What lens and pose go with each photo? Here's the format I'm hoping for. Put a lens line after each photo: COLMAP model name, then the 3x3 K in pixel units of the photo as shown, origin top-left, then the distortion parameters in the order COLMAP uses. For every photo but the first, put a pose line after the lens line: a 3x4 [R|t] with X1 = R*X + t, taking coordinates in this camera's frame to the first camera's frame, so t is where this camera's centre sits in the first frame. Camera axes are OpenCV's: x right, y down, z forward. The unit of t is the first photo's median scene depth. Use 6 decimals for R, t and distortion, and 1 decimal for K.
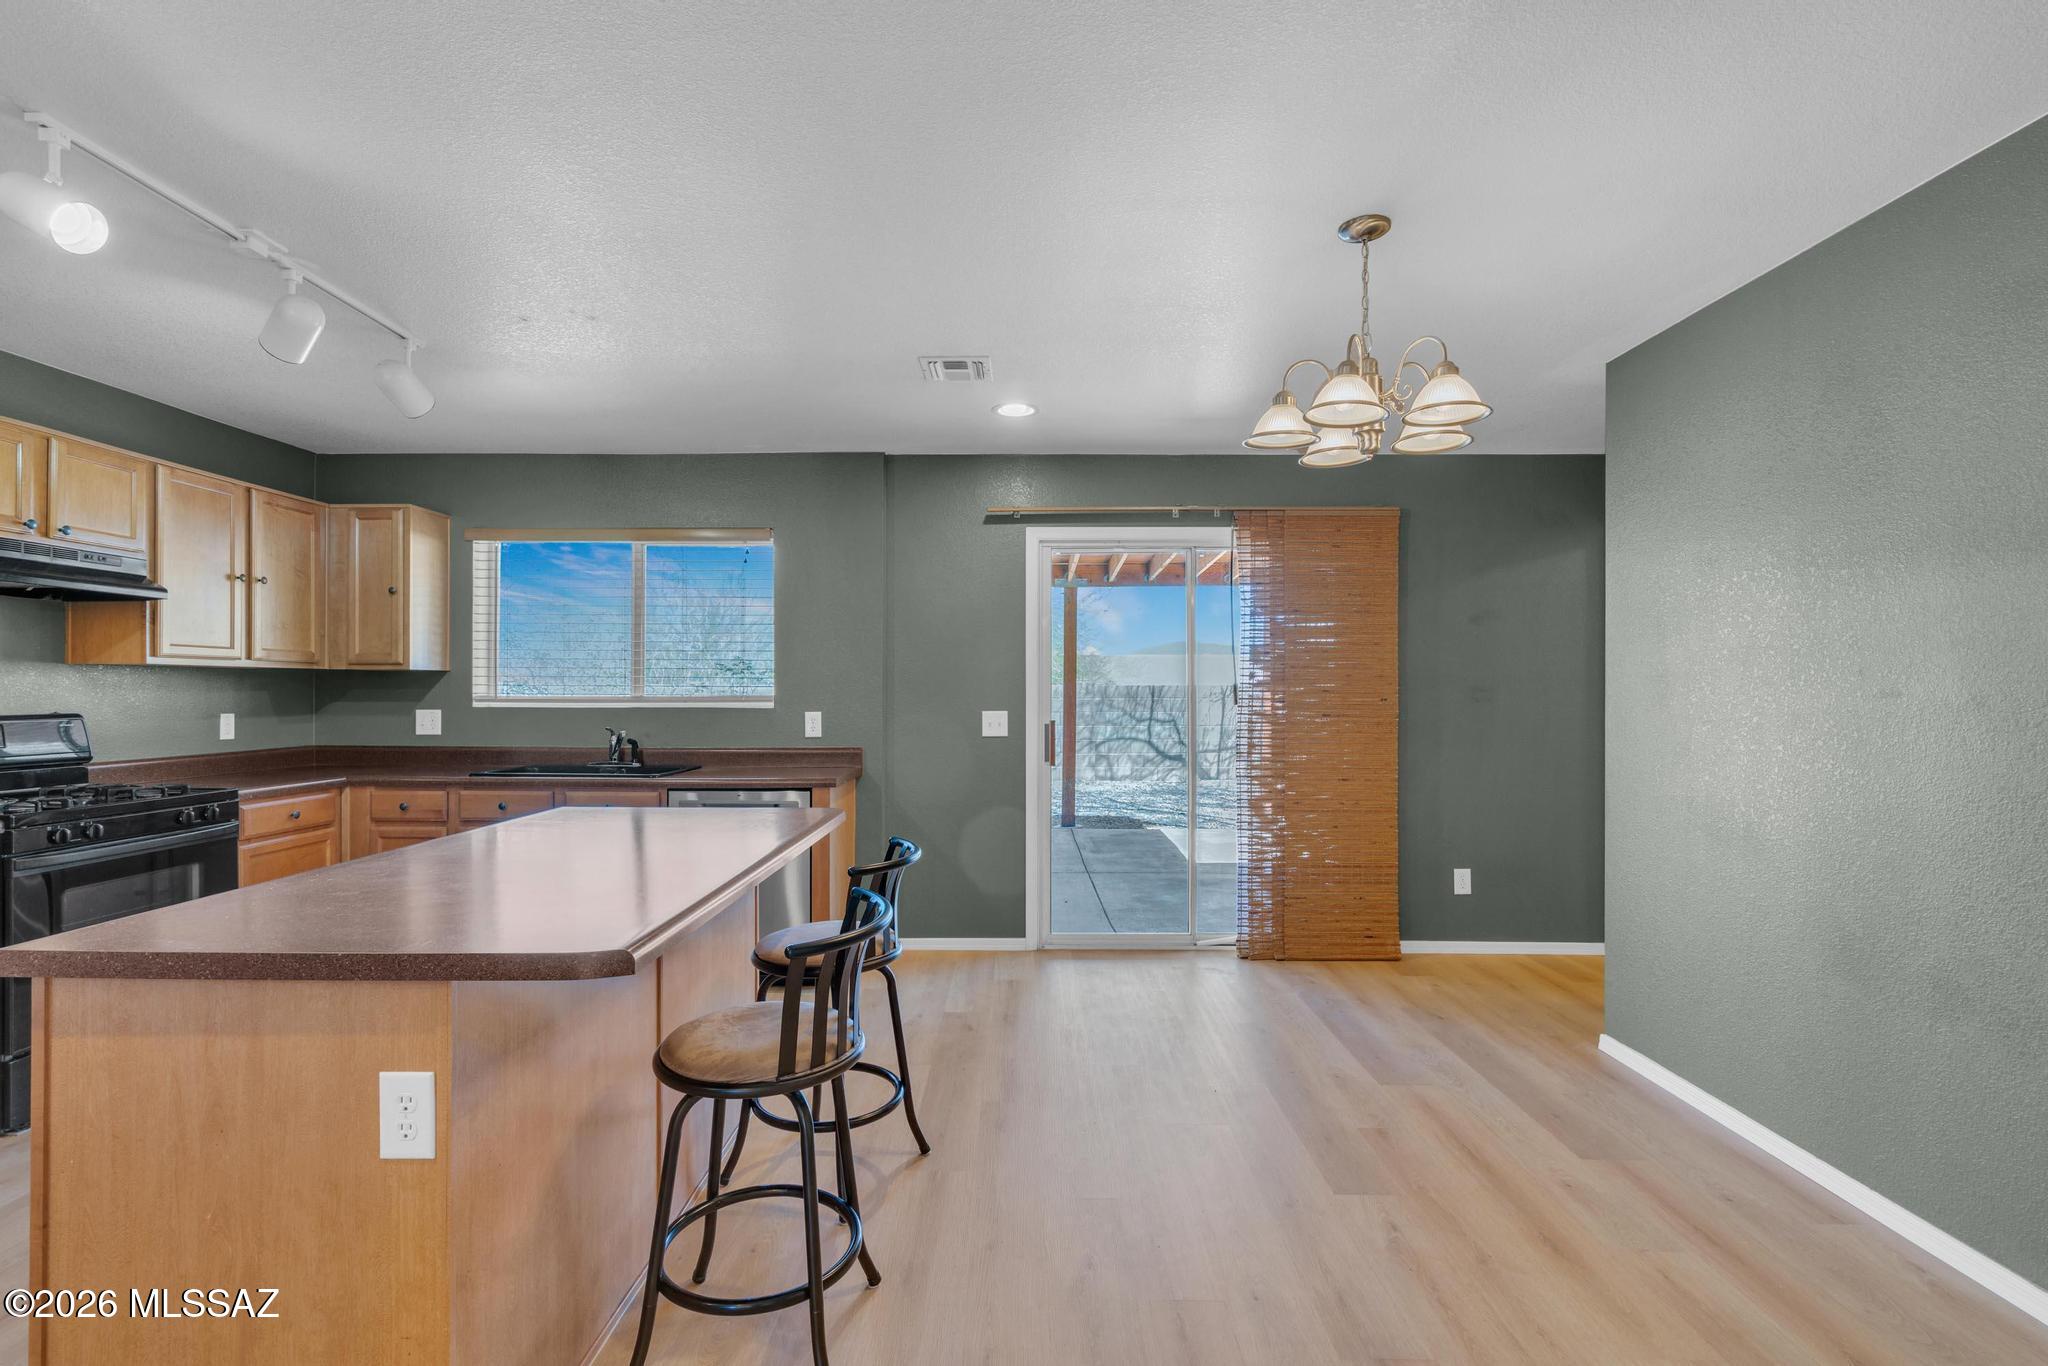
lens RADIAL K [[921.9, 0, 1017.2], [0, 921.9, 692.2], [0, 0, 1]] dist [-0.009234, 0.000129]
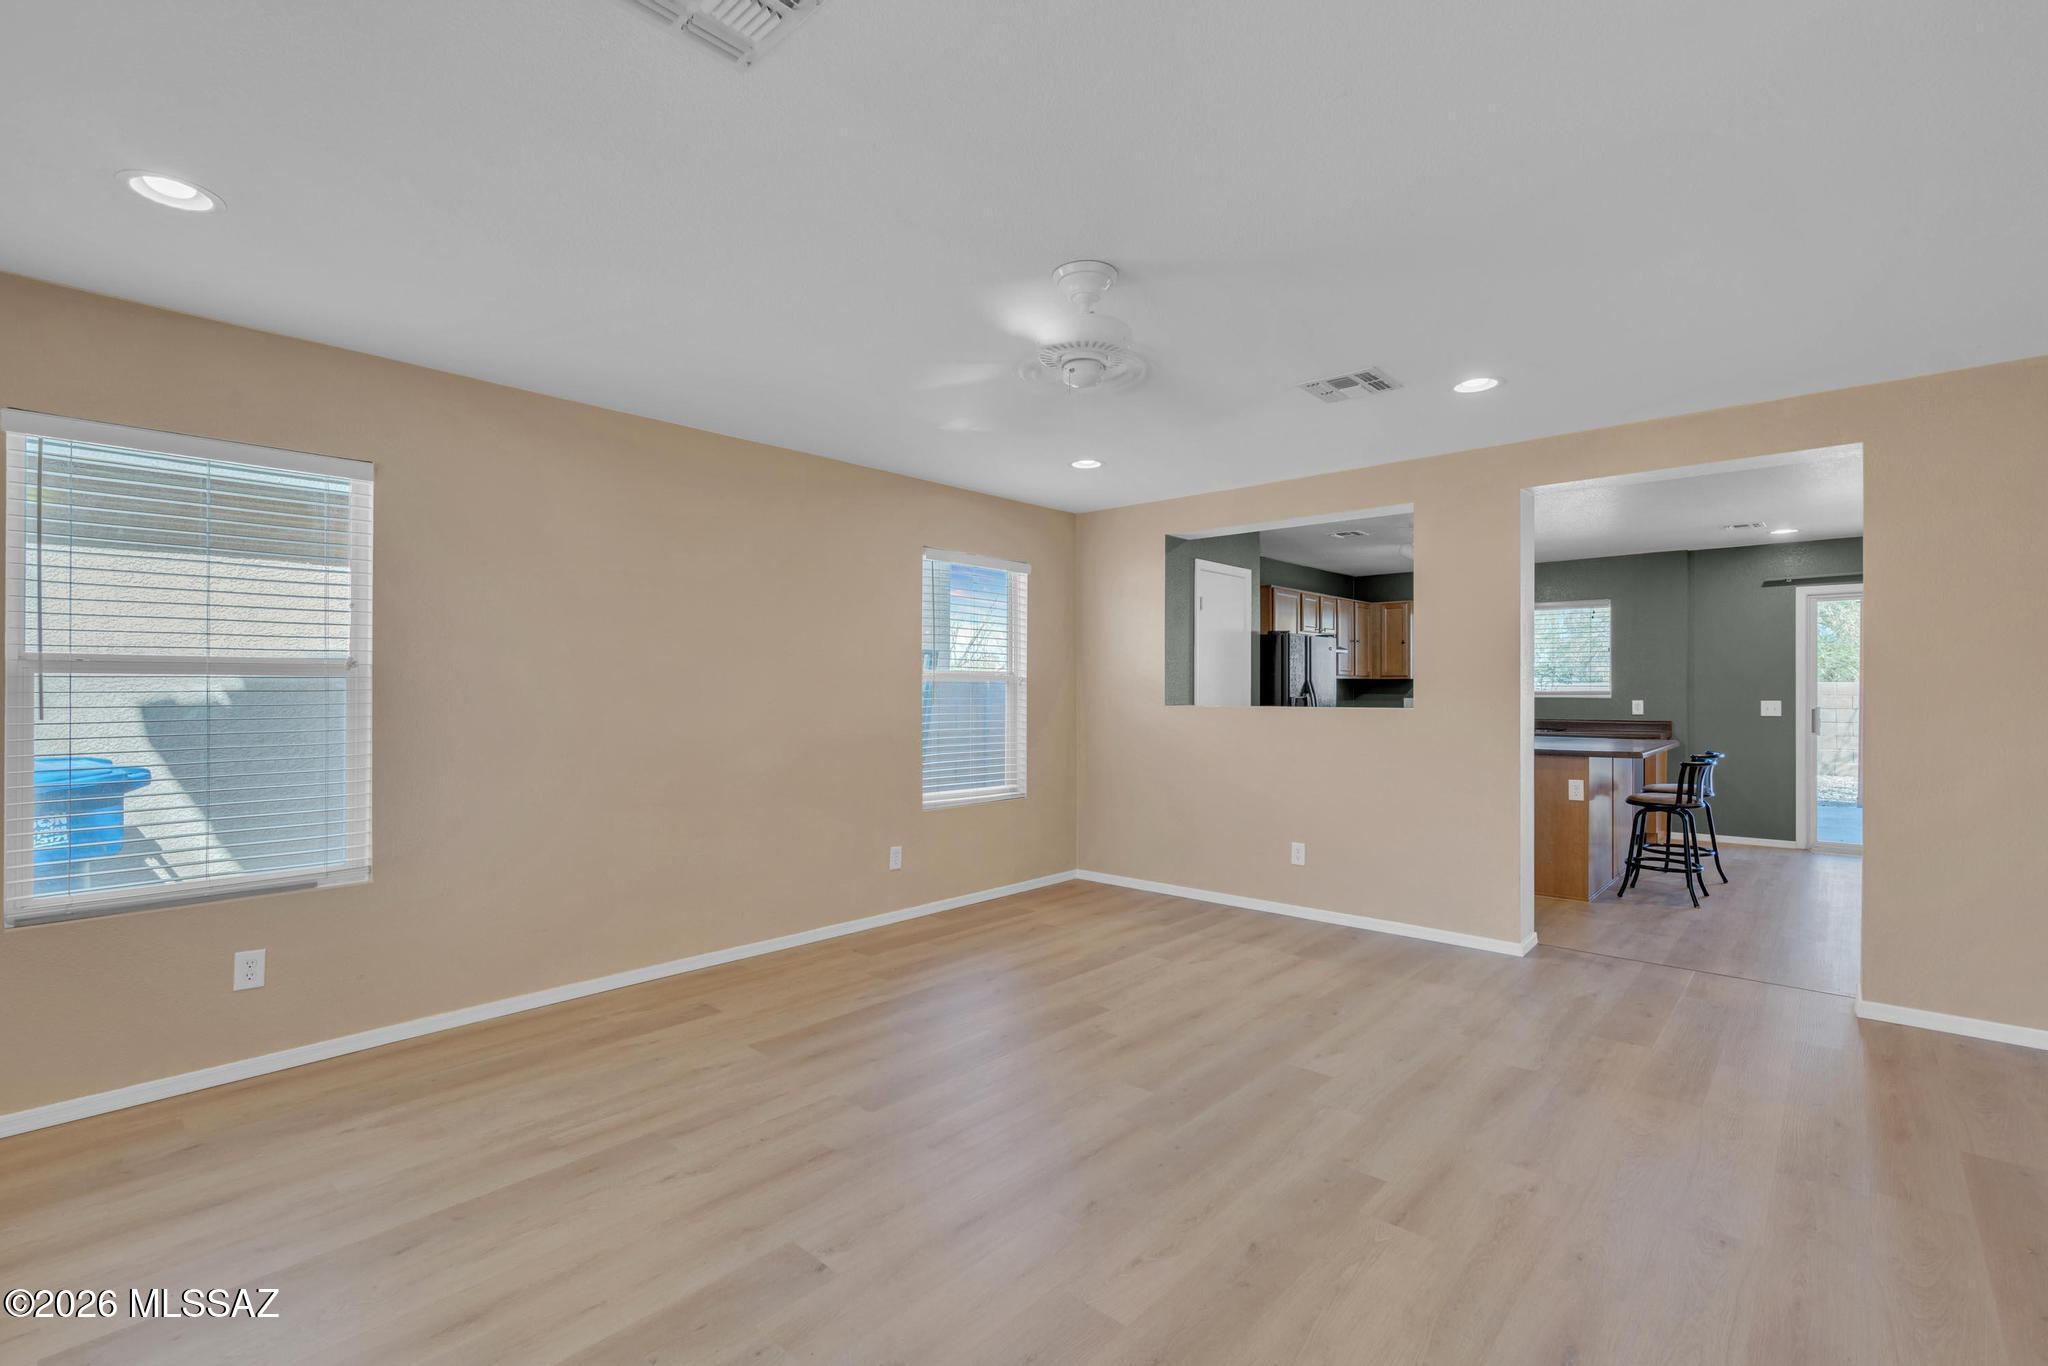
lens RADIAL K [[921.5, 0, 1000.6], [0, 921.5, 693.2], [0, 0, 1]] dist [-0.000733, 0.000154]
pose [[0.739980, 0.001984, -0.672626, 0.068282], [0.001796, 0.999986, 0.004925, -0.003365], [0.672627, -0.004852, 0.739966, -1.206903]]
